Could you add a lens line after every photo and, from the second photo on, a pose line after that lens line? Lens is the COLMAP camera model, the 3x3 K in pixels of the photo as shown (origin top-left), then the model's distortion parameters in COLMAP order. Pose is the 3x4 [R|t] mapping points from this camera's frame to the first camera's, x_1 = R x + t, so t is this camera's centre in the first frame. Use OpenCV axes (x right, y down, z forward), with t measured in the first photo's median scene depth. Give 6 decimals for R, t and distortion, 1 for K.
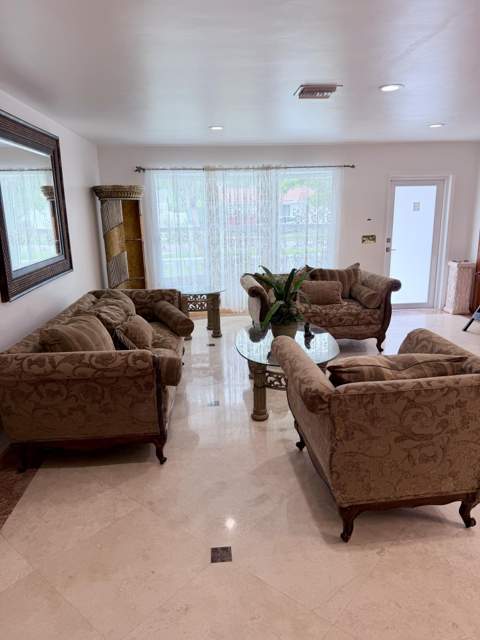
lens RADIAL K [[445.2, 0, 240.0], [0, 445.2, 320.0], [0, 0, 1]] dist [-0.006041, -0.008320]
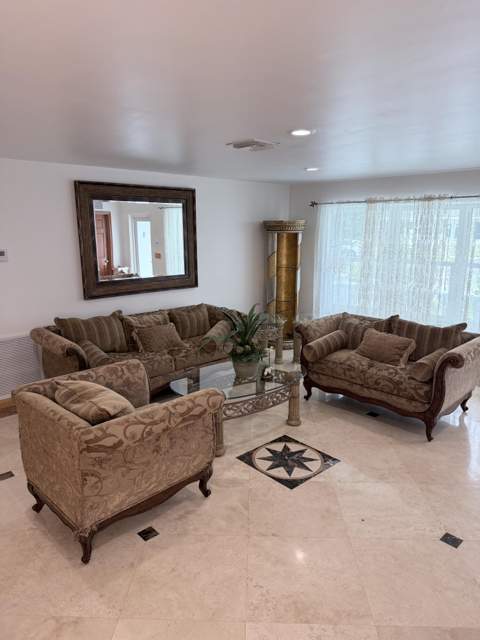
lens RADIAL K [[444.5, 0, 235.3], [0, 444.5, 319.9], [0, 0, 1]] dist [0.002801, -0.024574]
pose [[0.614214, 0.177479, -0.768923, 0.883419], [-0.198087, 0.977859, 0.067473, -0.155738], [0.763873, 0.110871, 0.635772, 0.313669]]
